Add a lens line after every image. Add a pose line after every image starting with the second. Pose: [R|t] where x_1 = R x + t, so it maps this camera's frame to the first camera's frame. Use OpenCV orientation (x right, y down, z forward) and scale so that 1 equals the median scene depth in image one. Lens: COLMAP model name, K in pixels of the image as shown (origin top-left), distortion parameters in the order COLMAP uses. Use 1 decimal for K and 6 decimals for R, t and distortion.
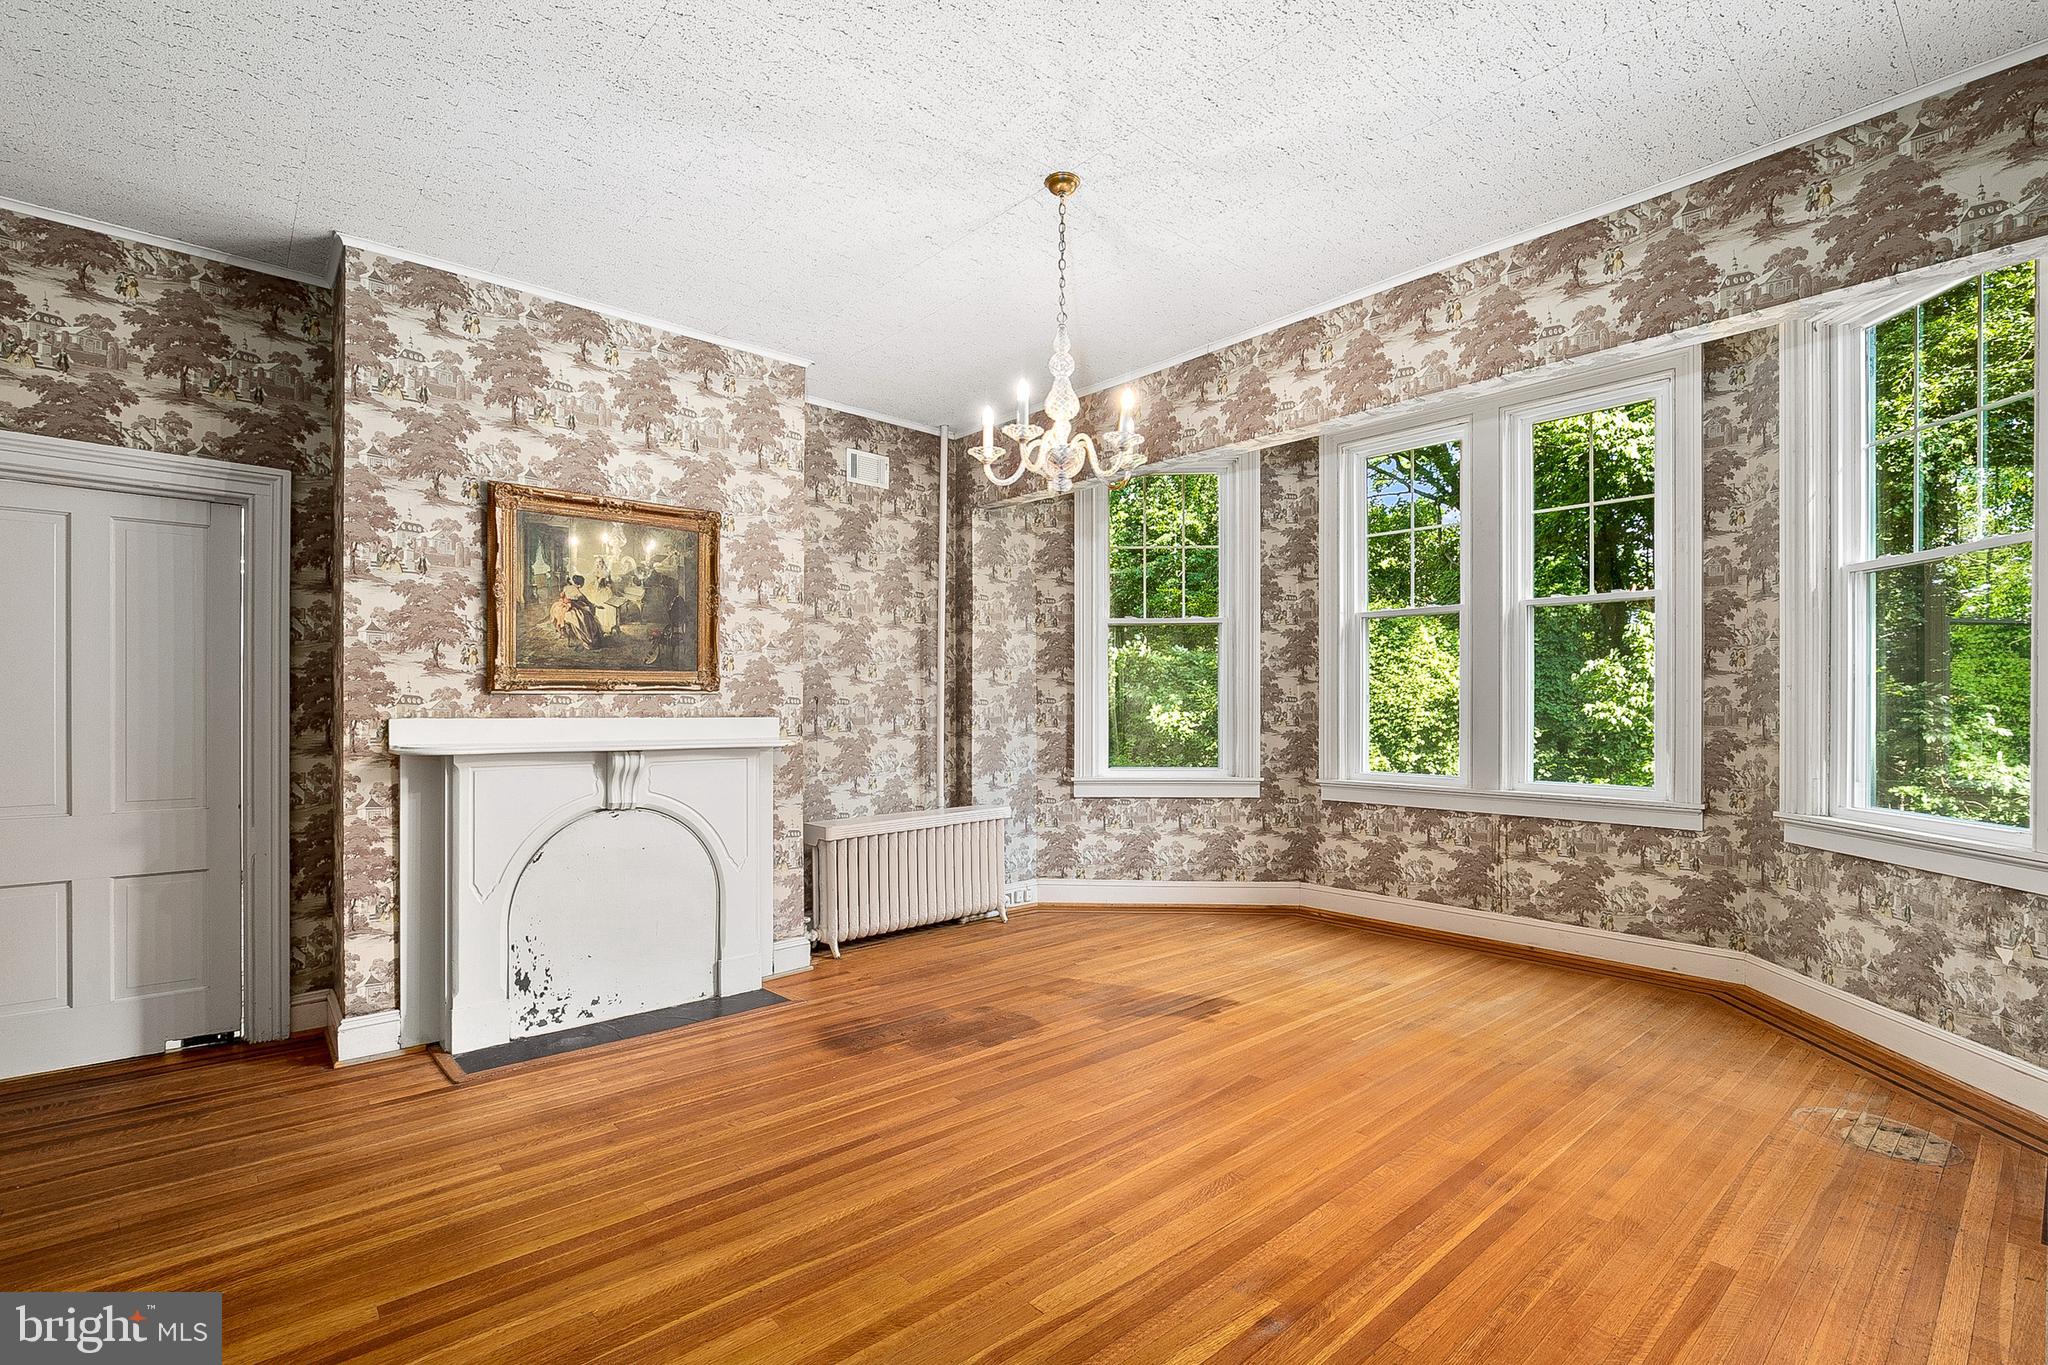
lens RADIAL K [[937.0, 0, 1020.0], [0, 937.0, 694.1], [0, 0, 1]] dist [-0.003448, 0.000148]
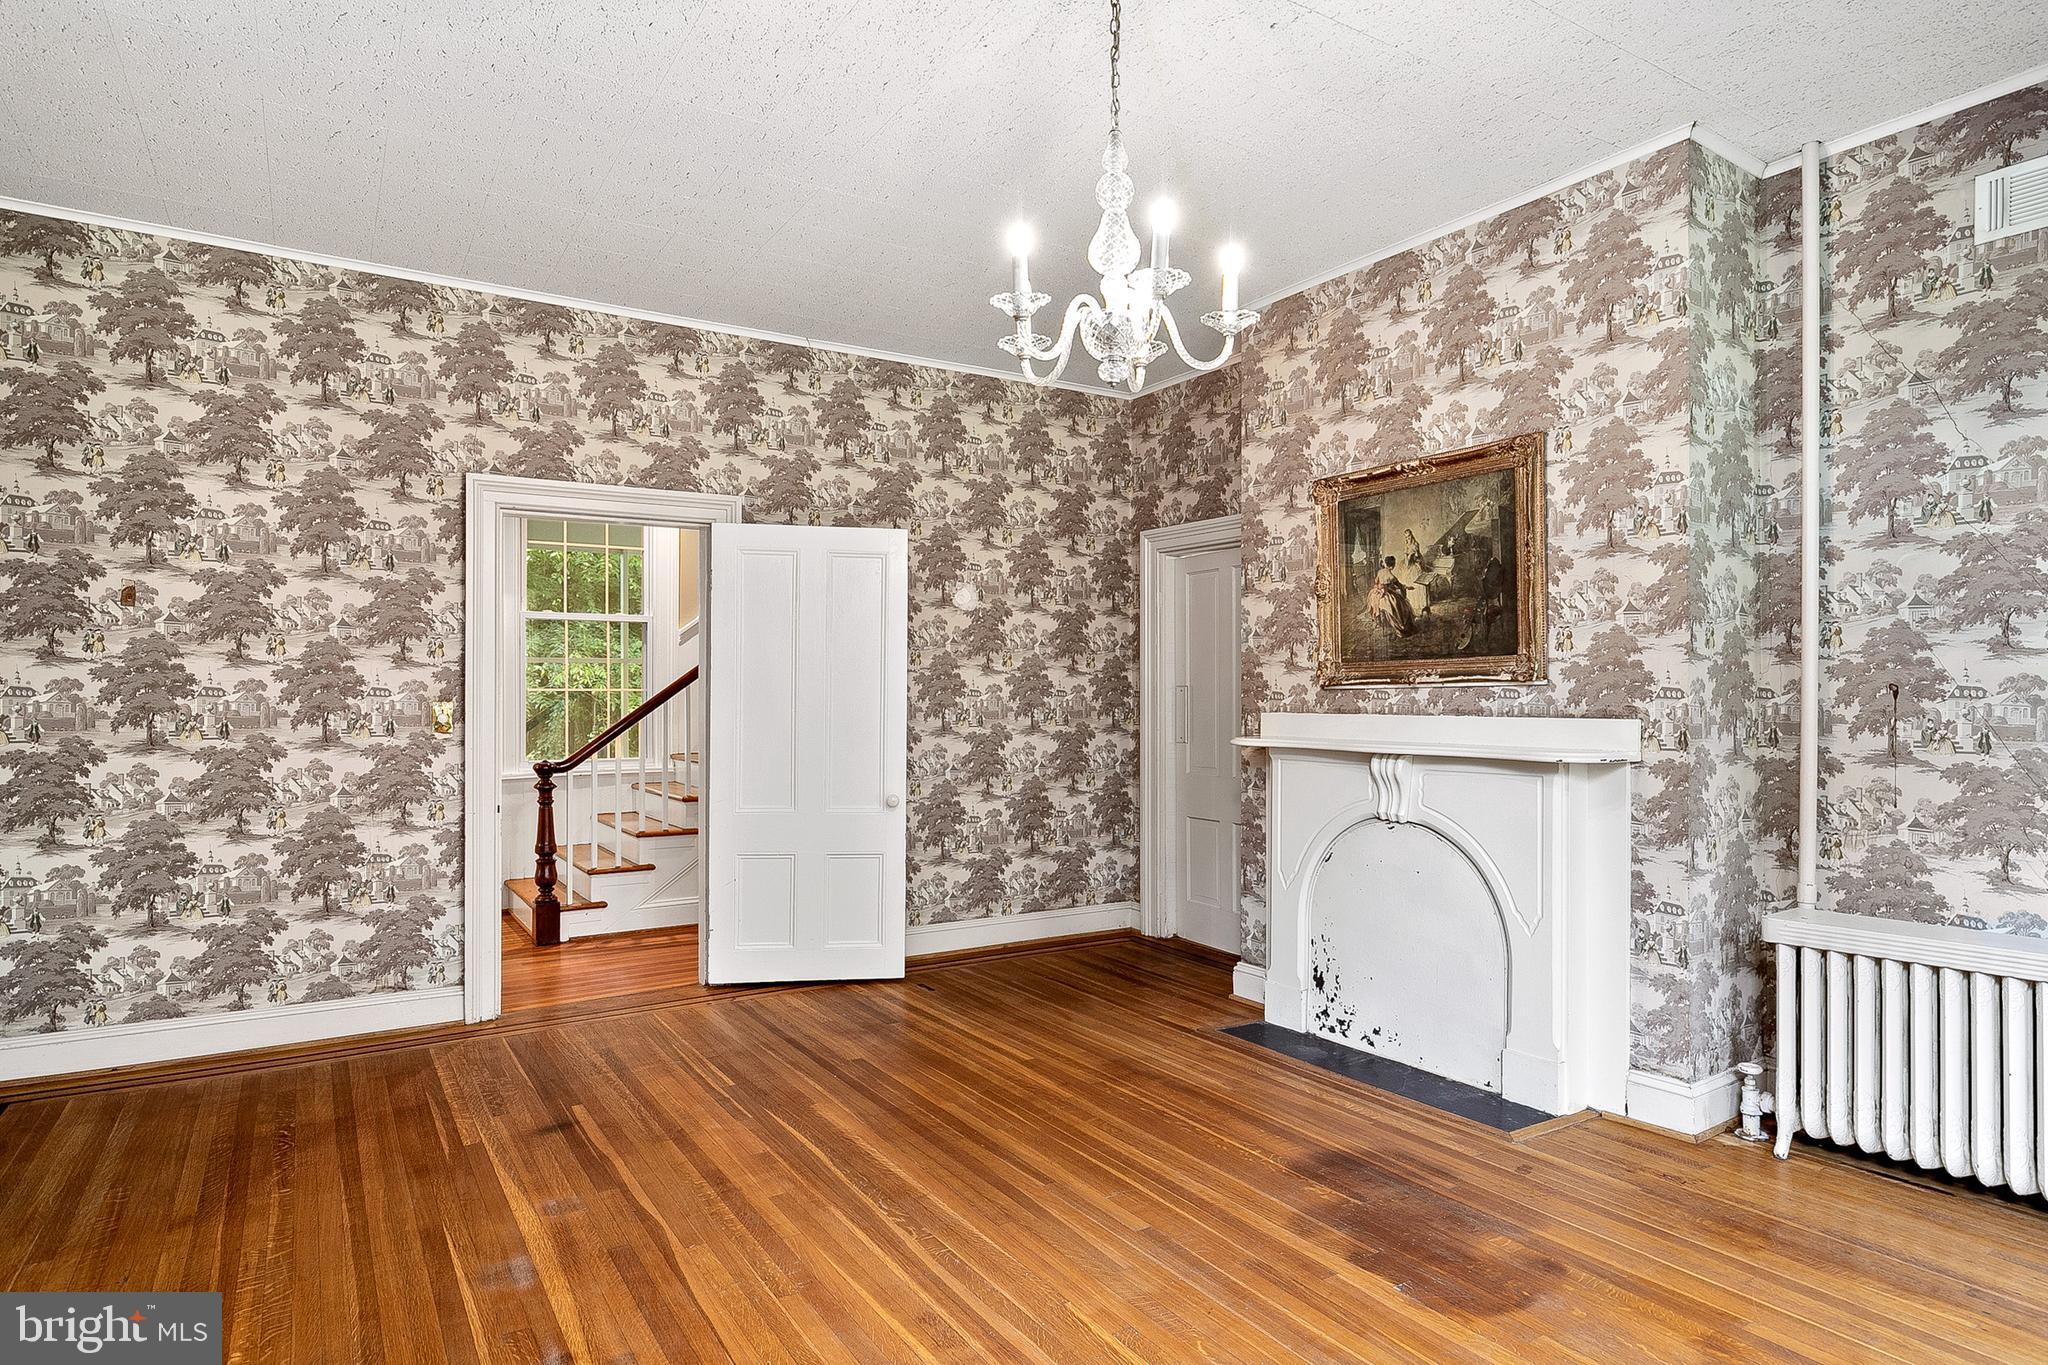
lens RADIAL K [[1131.7, 0, 1020.3], [0, 1131.7, 694.8], [0, 0, 1]] dist [-0.008678, 0.002223]
pose [[-0.150015, -0.005995, -0.988666, 0.666669], [0.012131, 0.999895, -0.007904, 0.010741], [0.988609, -0.013180, -0.149926, 0.826410]]
